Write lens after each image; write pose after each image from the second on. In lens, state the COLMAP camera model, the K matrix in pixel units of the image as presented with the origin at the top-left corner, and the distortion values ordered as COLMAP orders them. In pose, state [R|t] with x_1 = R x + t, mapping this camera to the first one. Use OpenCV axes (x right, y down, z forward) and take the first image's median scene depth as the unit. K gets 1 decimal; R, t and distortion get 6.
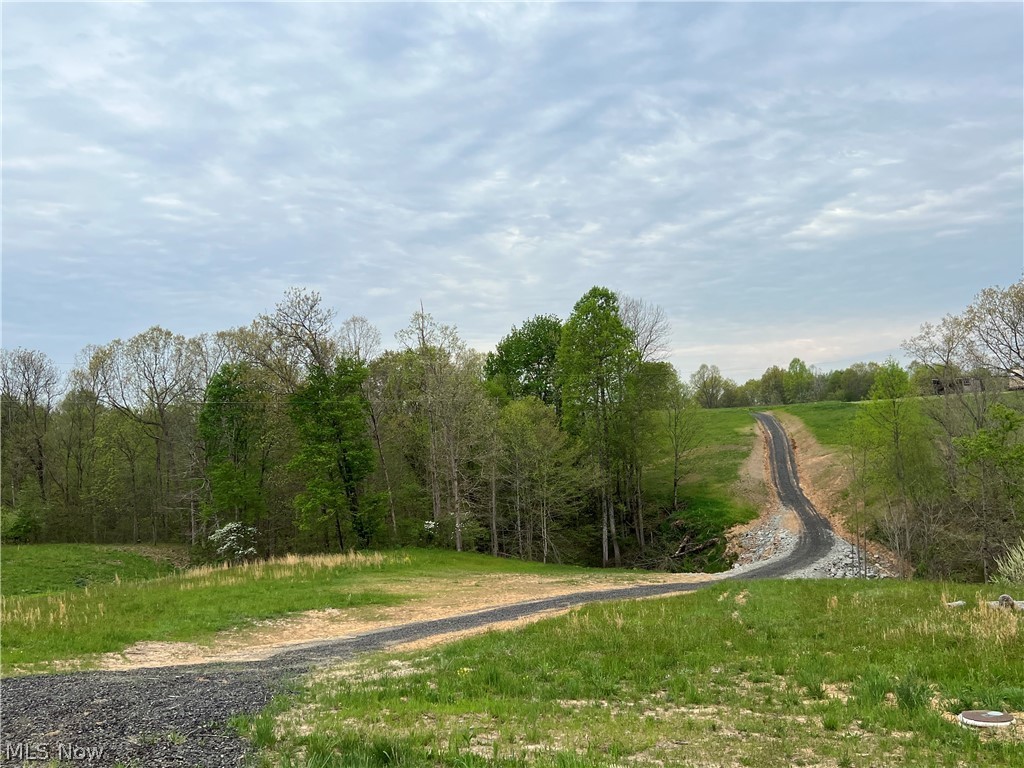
lens RADIAL K [[896.1, 0, 512.0], [0, 896.1, 384.0], [0, 0, 1]] dist [0.118548, -0.208018]
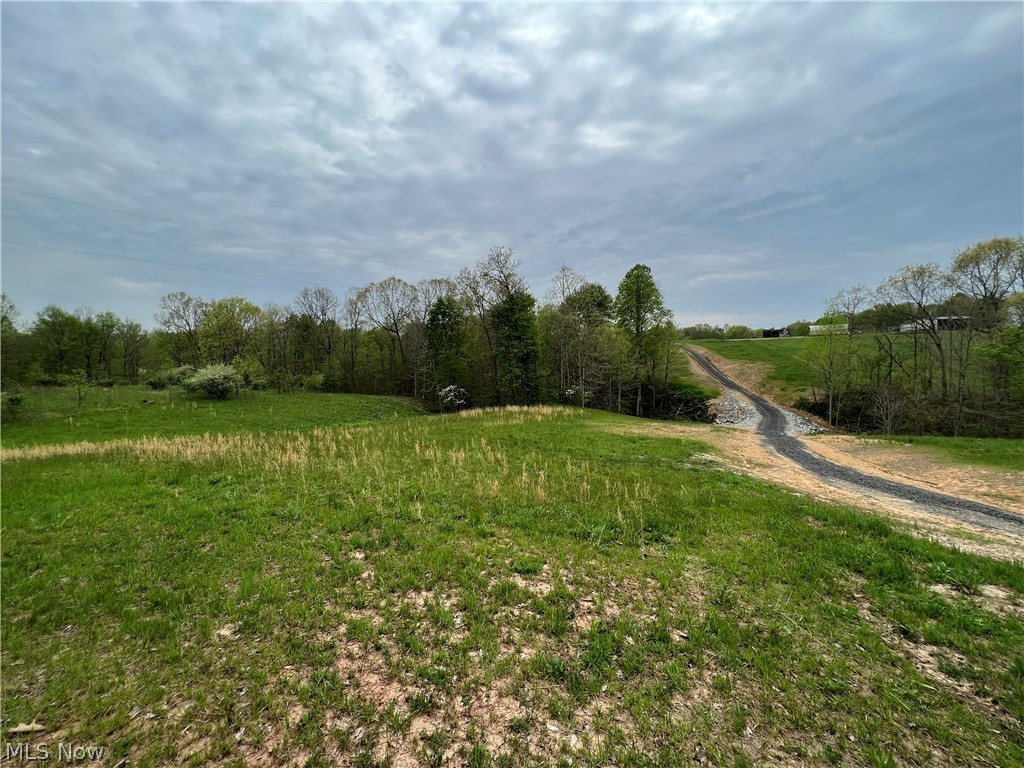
lens RADIAL K [[411.3, 0, 512.0], [0, 411.3, 384.0], [0, 0, 1]] dist [-0.000344, -0.000091]
pose [[0.999148, 0.039437, 0.012177, -0.209068], [-0.040665, 0.991097, 0.126781, 0.045960], [-0.007068, -0.127168, 0.991856, 0.219918]]
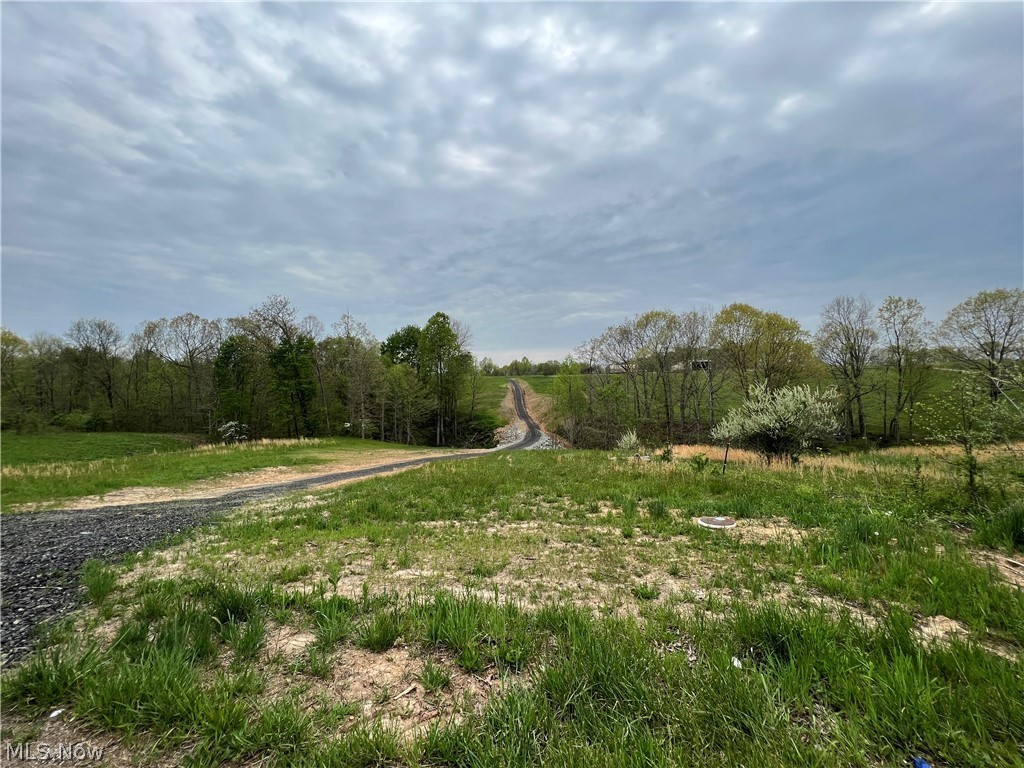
lens RADIAL K [[410.4, 0, 510.1], [0, 410.4, 383.1], [0, 0, 1]] dist [-0.000343, 0.000145]
pose [[0.961240, 0.042065, 0.272486, 0.000149], [-0.053293, 0.998002, 0.033936, 0.018075], [-0.270514, -0.047143, 0.961561, 0.061535]]
